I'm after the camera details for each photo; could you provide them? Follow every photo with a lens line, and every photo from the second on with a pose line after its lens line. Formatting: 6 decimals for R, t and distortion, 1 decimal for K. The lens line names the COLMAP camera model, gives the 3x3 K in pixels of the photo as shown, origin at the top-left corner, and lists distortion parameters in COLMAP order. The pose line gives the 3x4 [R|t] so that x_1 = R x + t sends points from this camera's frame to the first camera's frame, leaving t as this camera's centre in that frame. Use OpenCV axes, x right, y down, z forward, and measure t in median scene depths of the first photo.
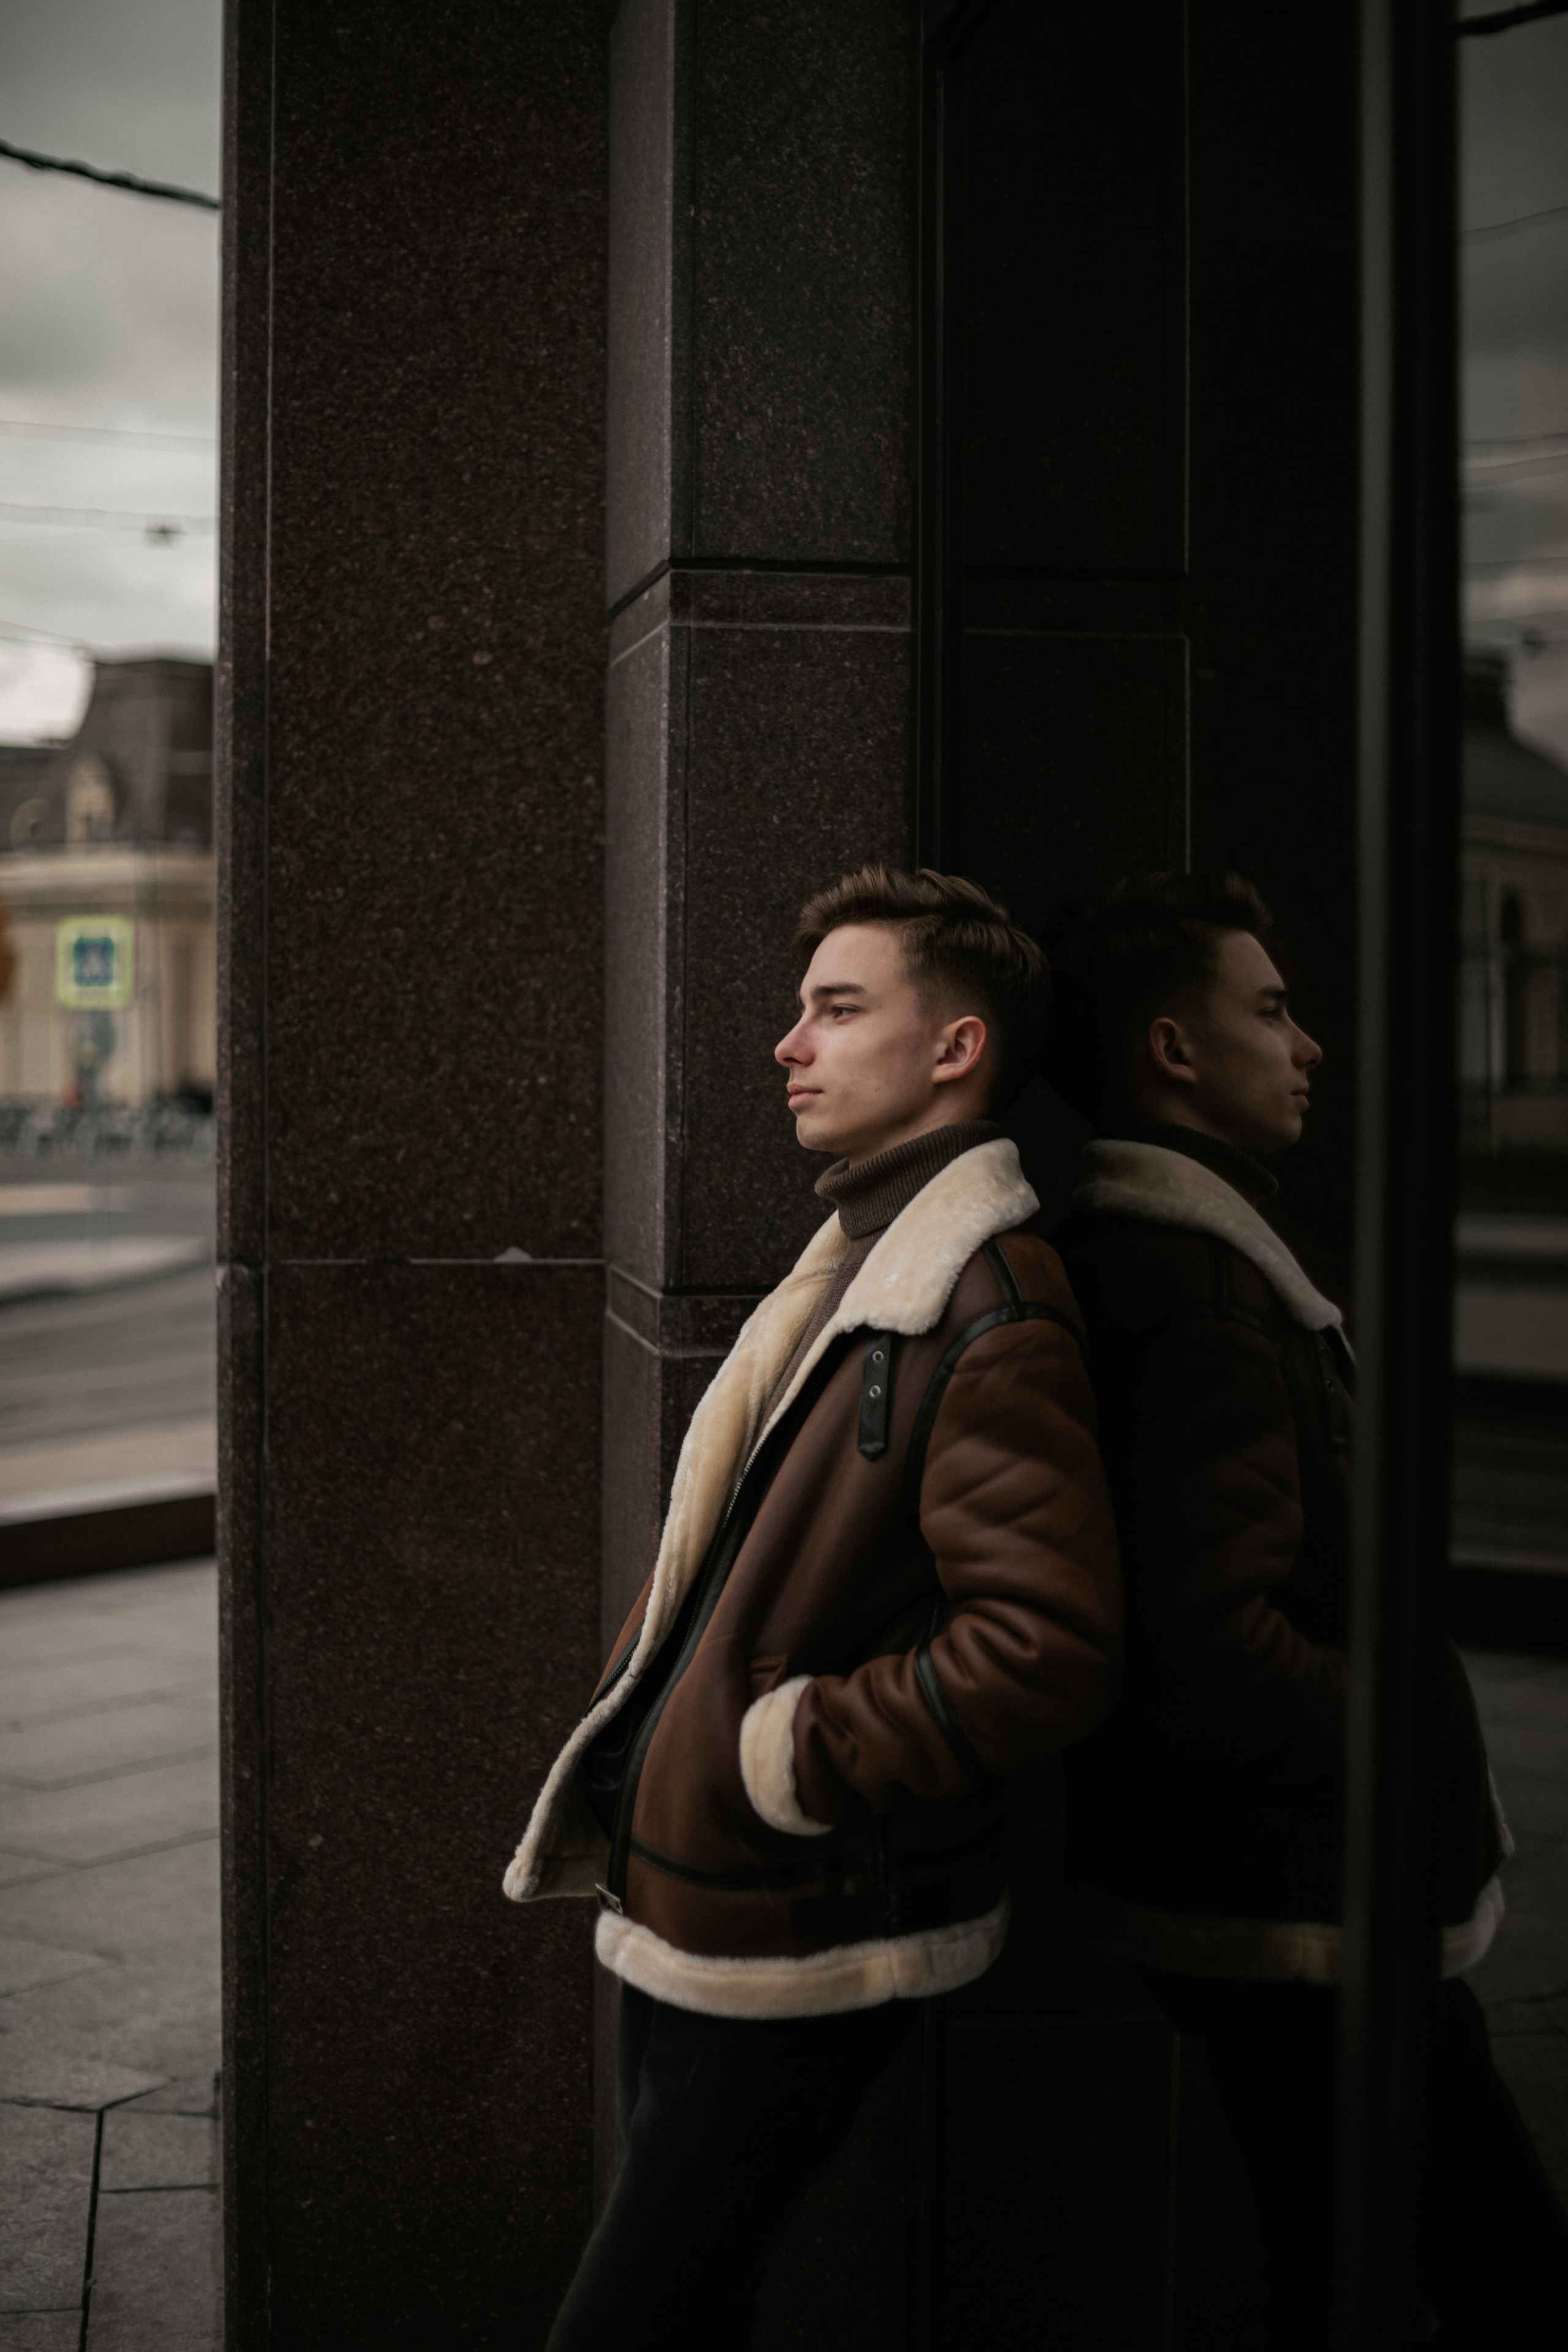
lens RADIAL K [[3475.9, 0, 784.0], [0, 3475.9, 1176.0], [0, 0, 1]] dist [-0.148733, 0.148198]
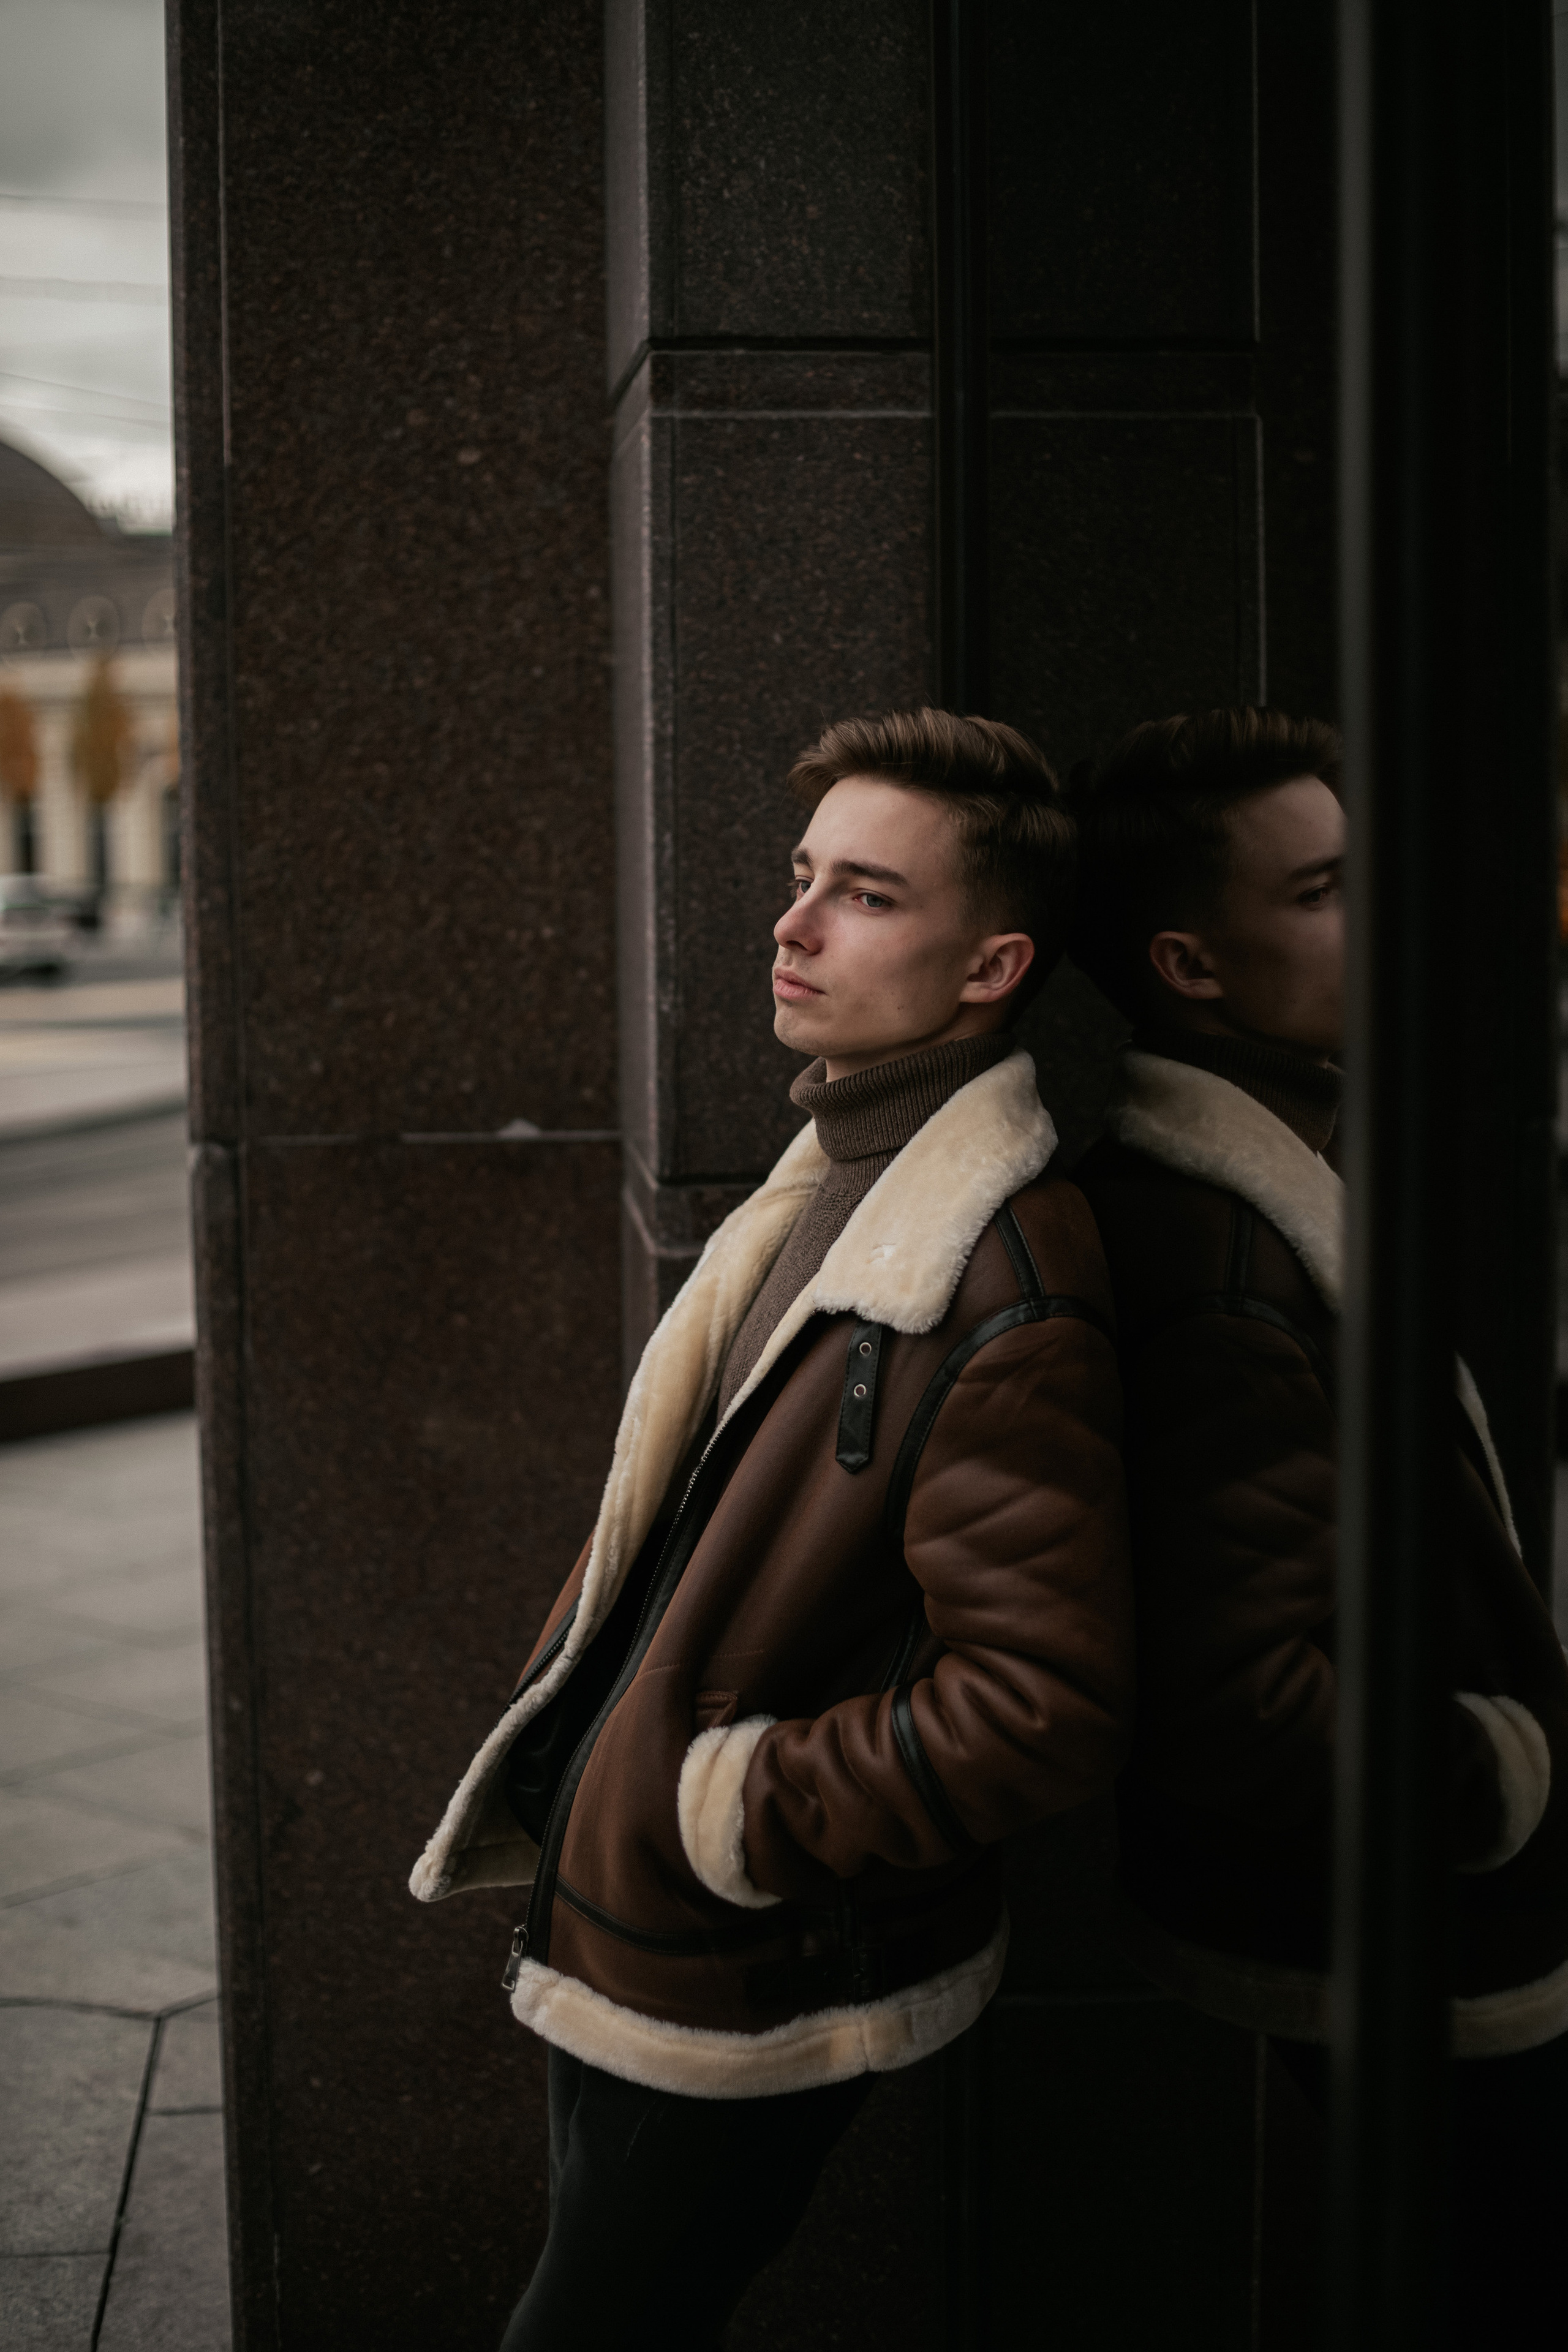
lens RADIAL K [[3475.9, 0, 784.0], [0, 3475.9, 1176.0], [0, 0, 1]] dist [-0.148733, 0.148198]
pose [[0.997773, -0.010208, -0.065914, 0.049439], [0.014443, 0.997839, 0.064097, -0.021646], [0.065117, -0.064906, 0.995765, 0.116196]]
